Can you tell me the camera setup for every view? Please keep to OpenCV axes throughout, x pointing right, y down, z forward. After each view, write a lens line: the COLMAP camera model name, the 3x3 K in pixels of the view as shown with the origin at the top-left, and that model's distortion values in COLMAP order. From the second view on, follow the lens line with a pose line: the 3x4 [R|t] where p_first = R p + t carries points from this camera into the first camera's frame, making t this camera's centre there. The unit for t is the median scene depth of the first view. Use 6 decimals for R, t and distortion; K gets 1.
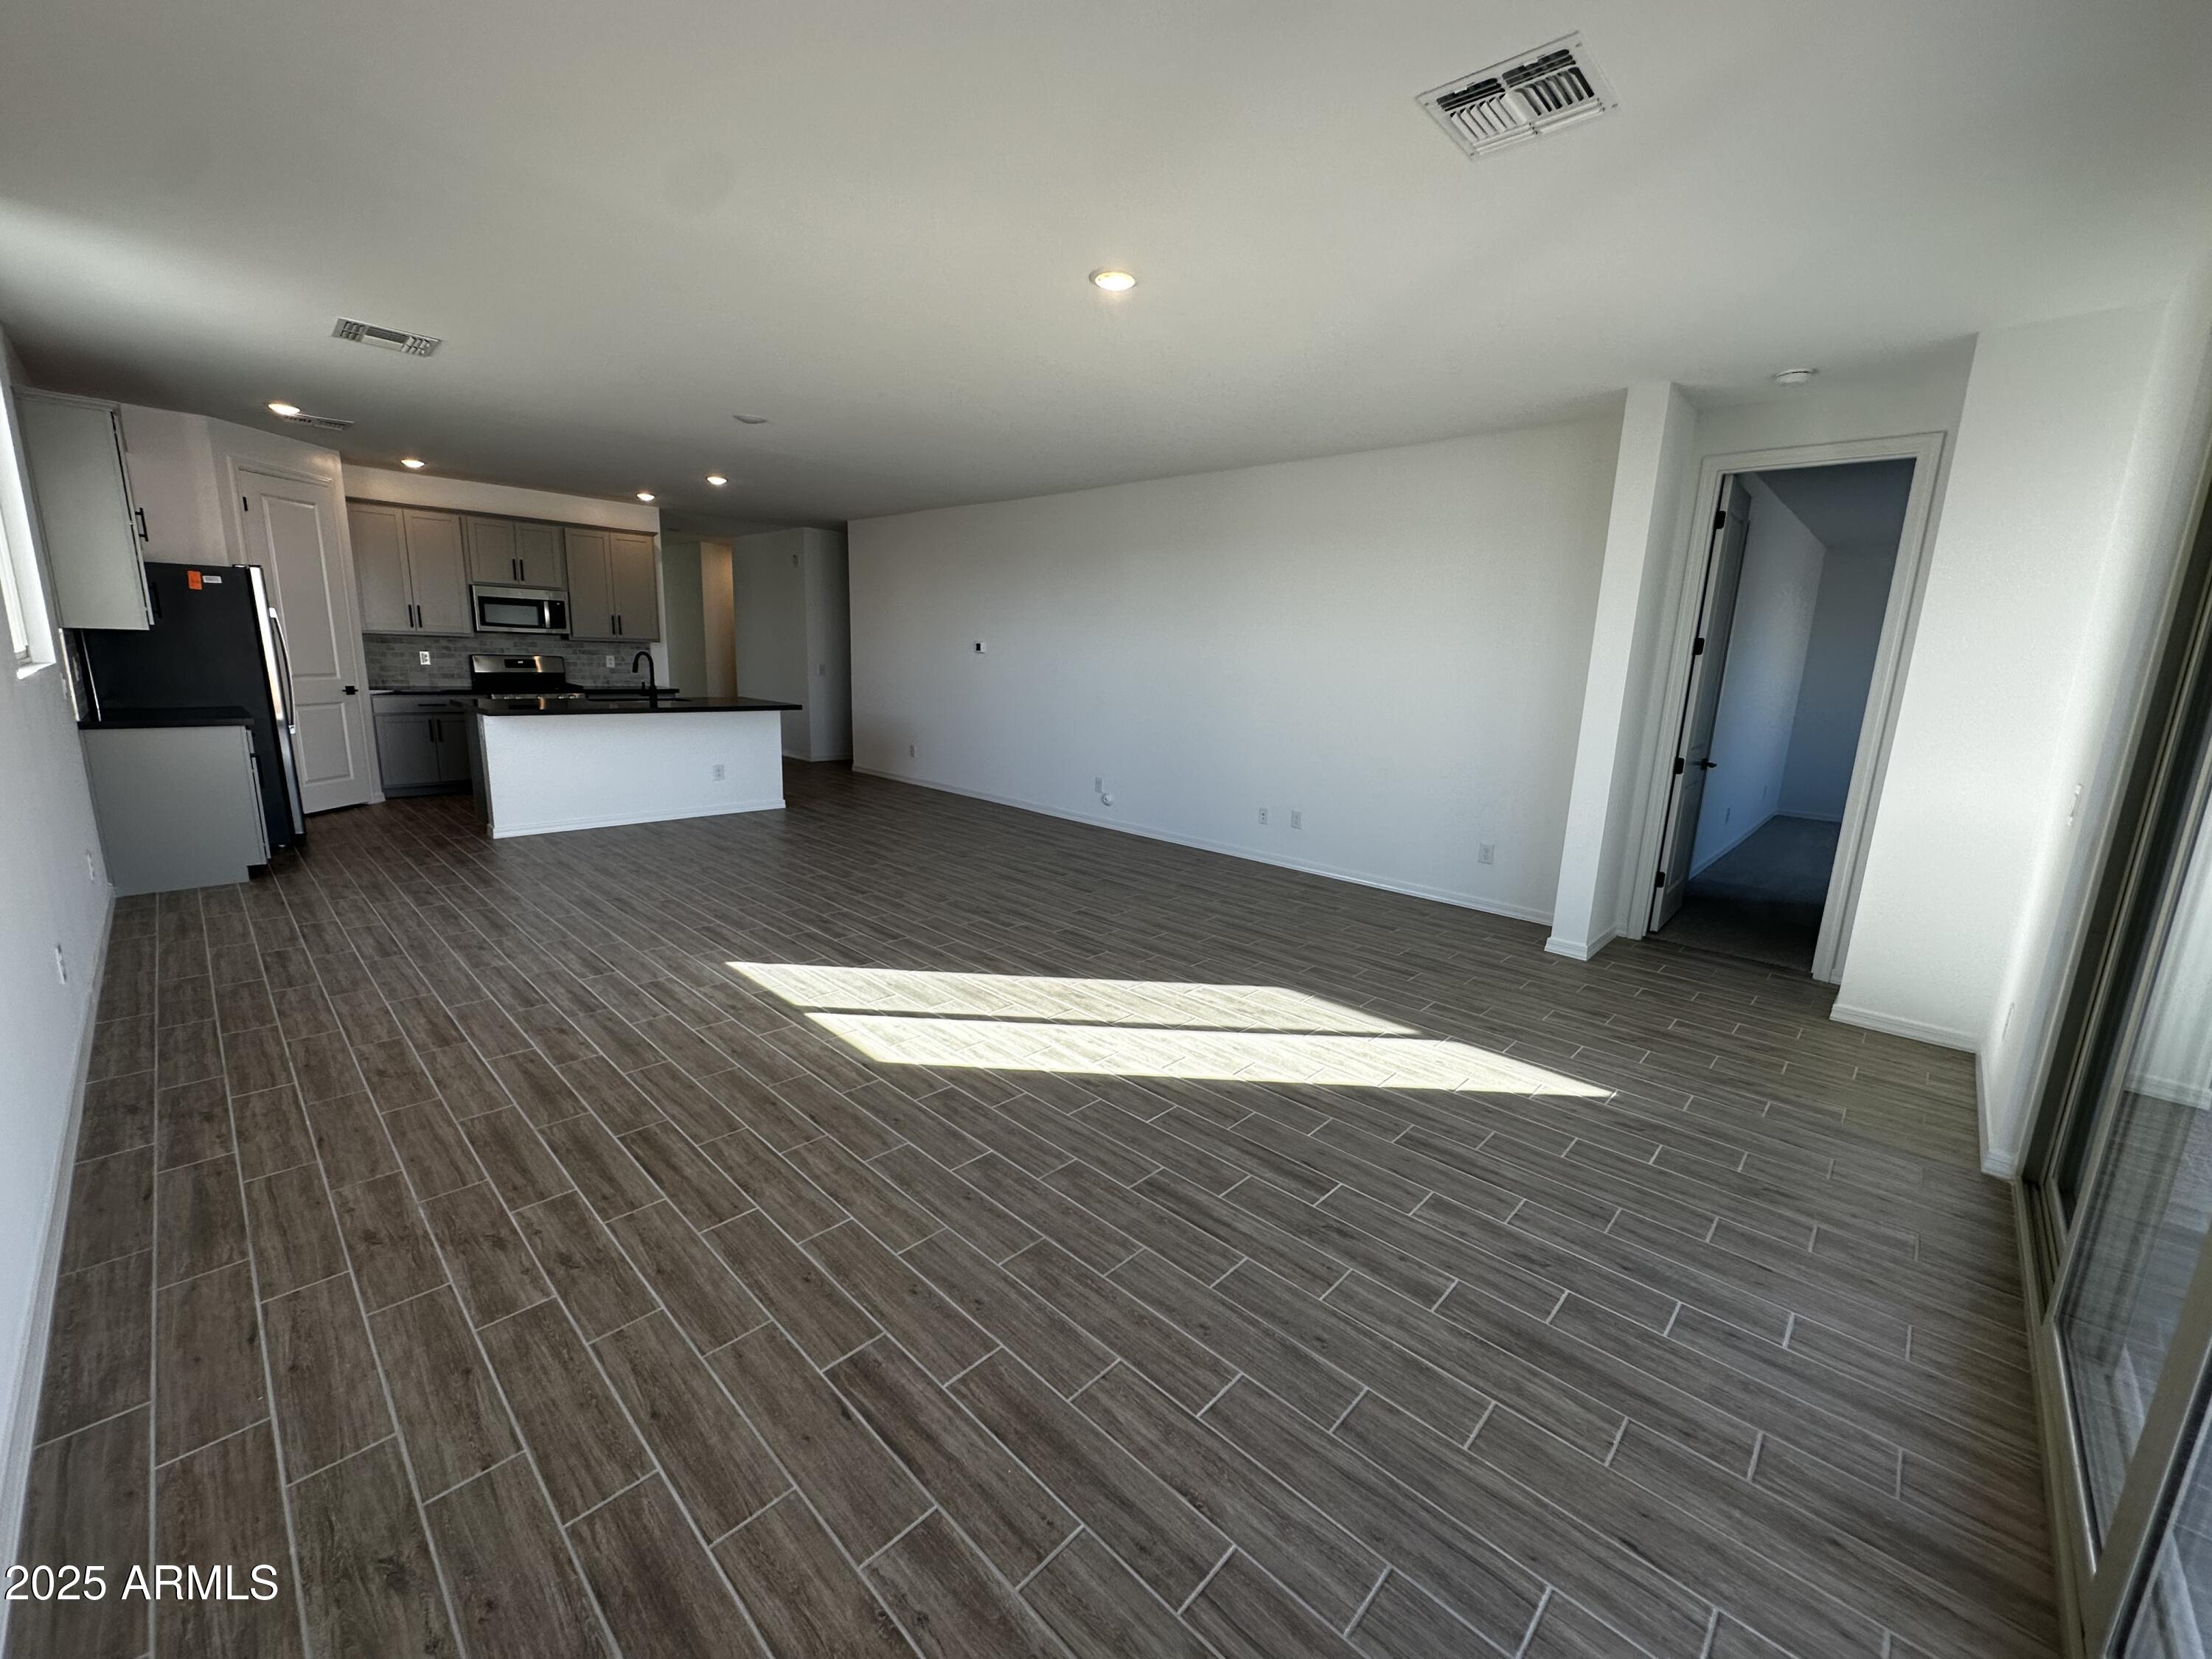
lens RADIAL K [[879.9, 0, 1101.8], [0, 879.9, 830.4], [0, 0, 1]] dist [-0.000200, -0.001174]
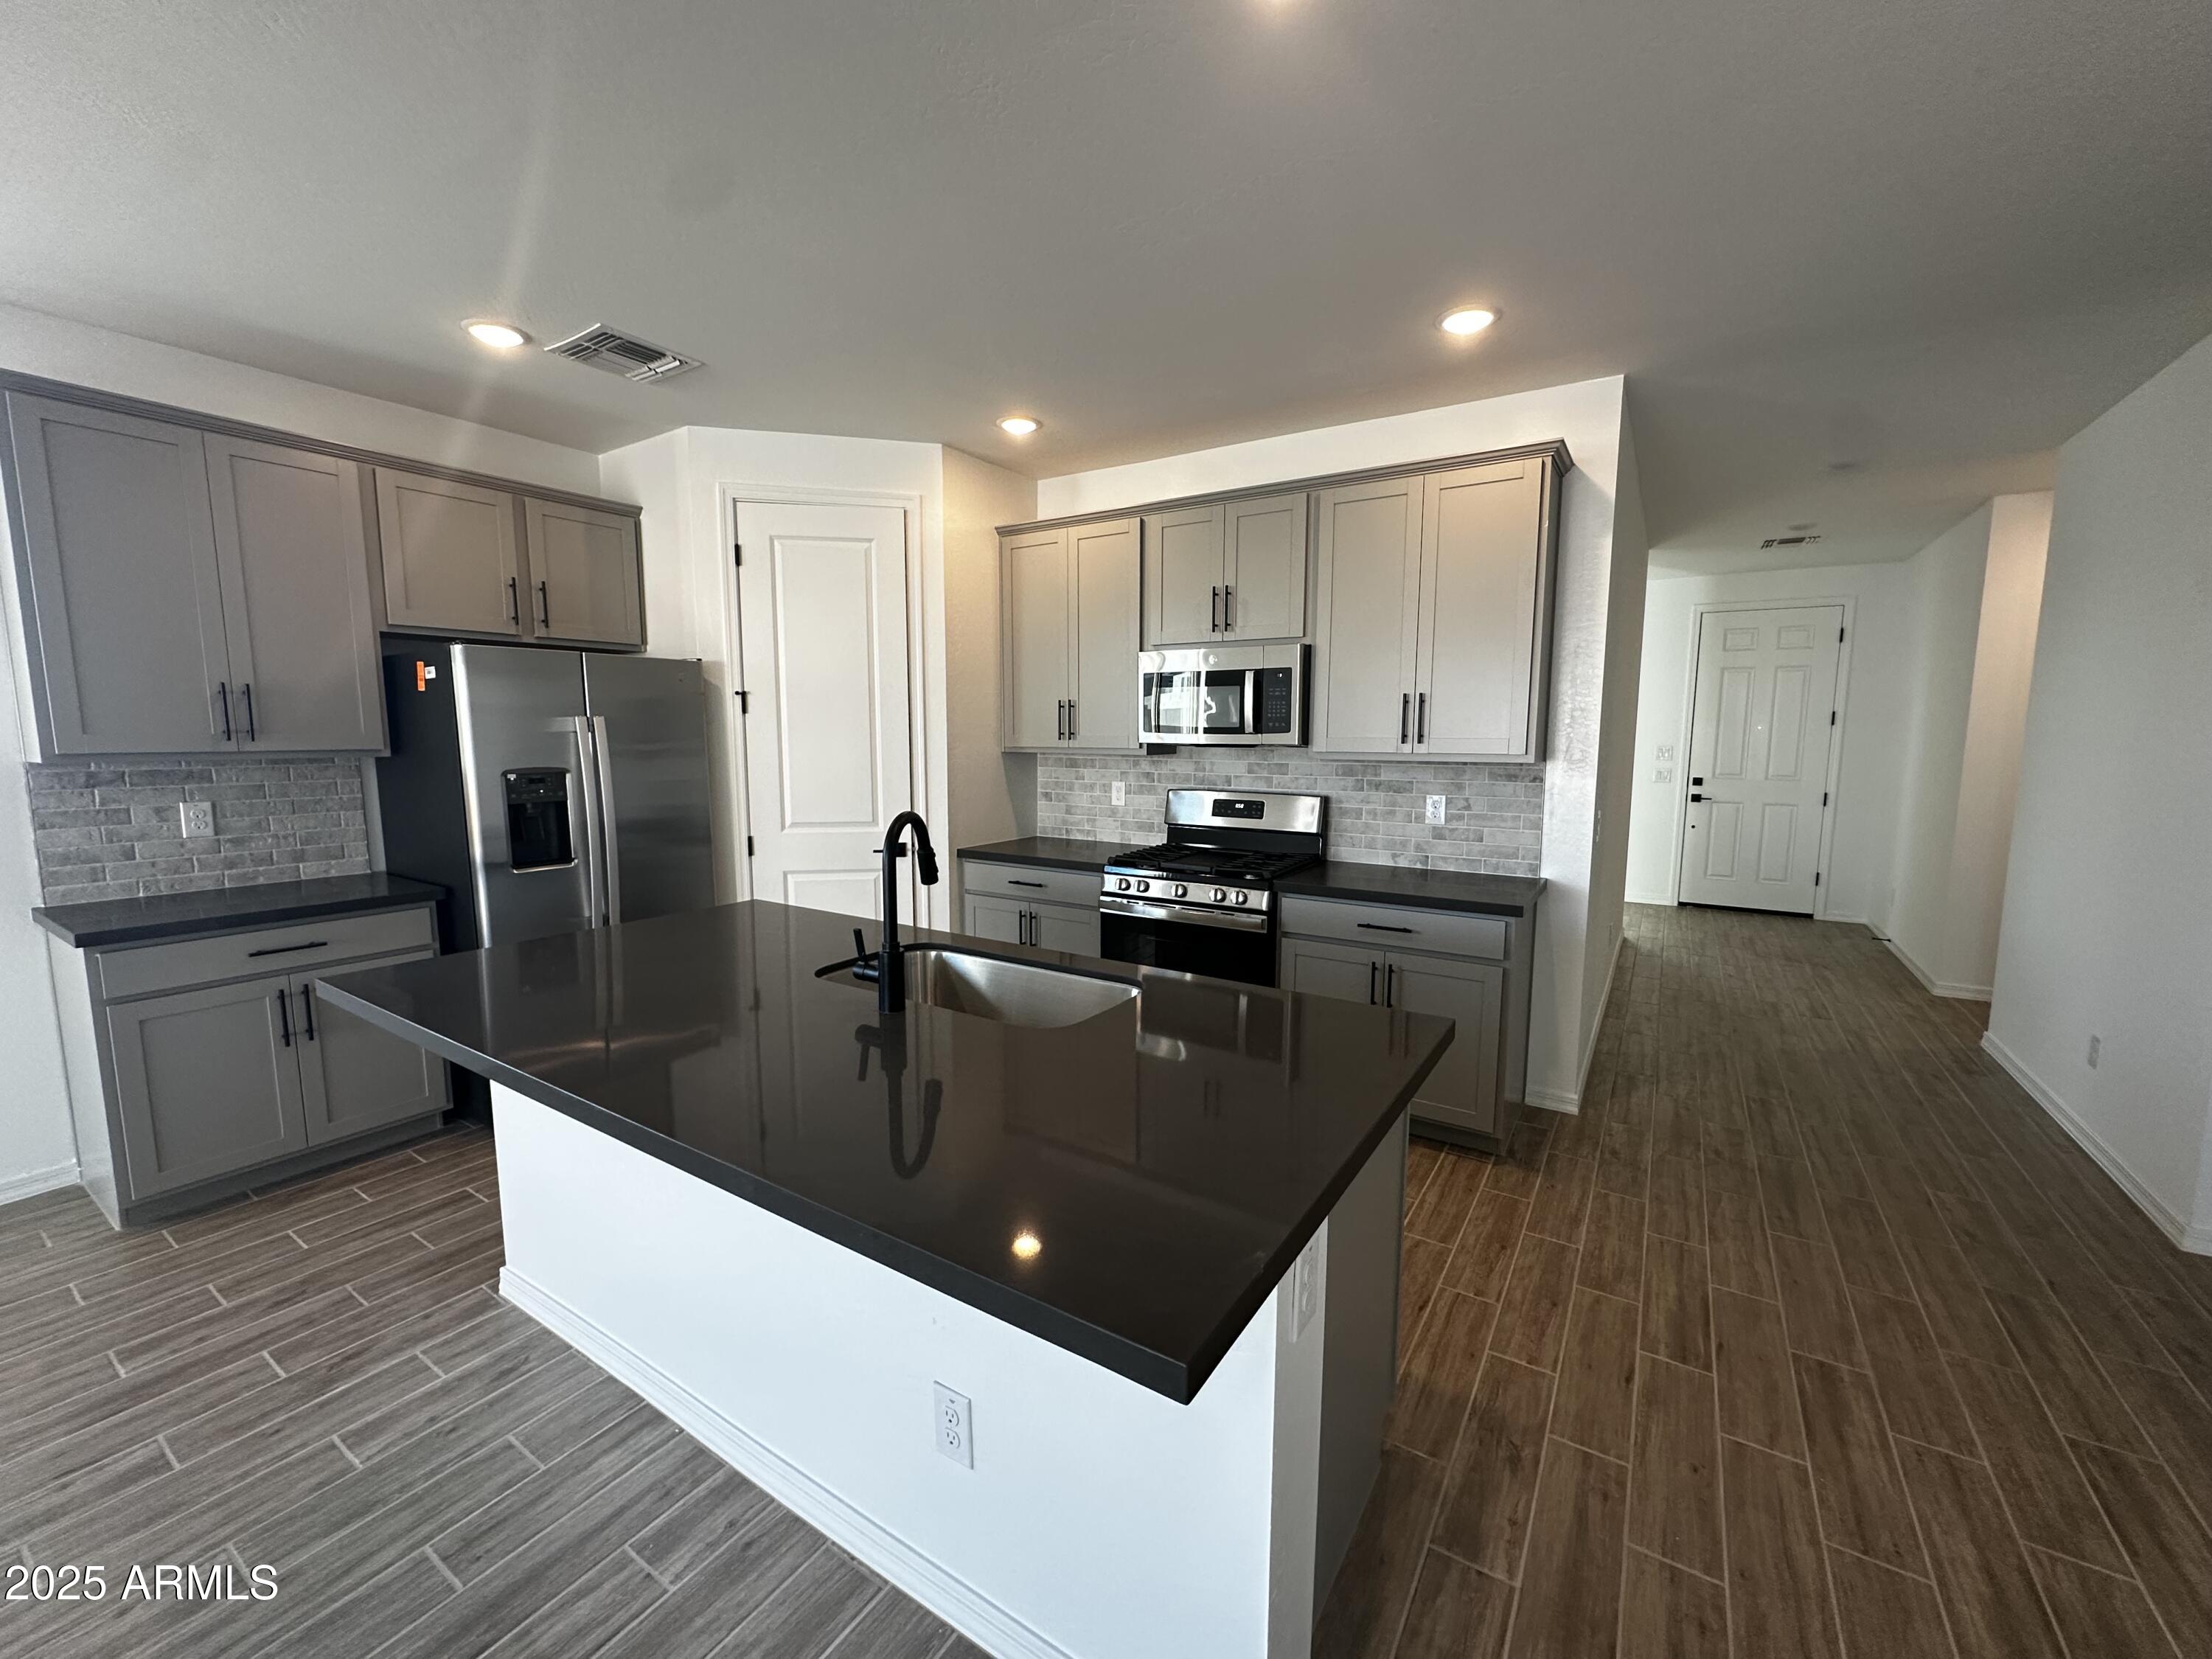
lens RADIAL K [[879.9, 0, 1106.0], [0, 879.9, 829.7], [0, 0, 1]] dist [-0.000200, -0.001174]
pose [[0.188274, 0.072885, -0.979408, -0.626635], [-0.191267, 0.980869, 0.036225, -0.533963], [0.963312, 0.180508, 0.198613, 2.462323]]
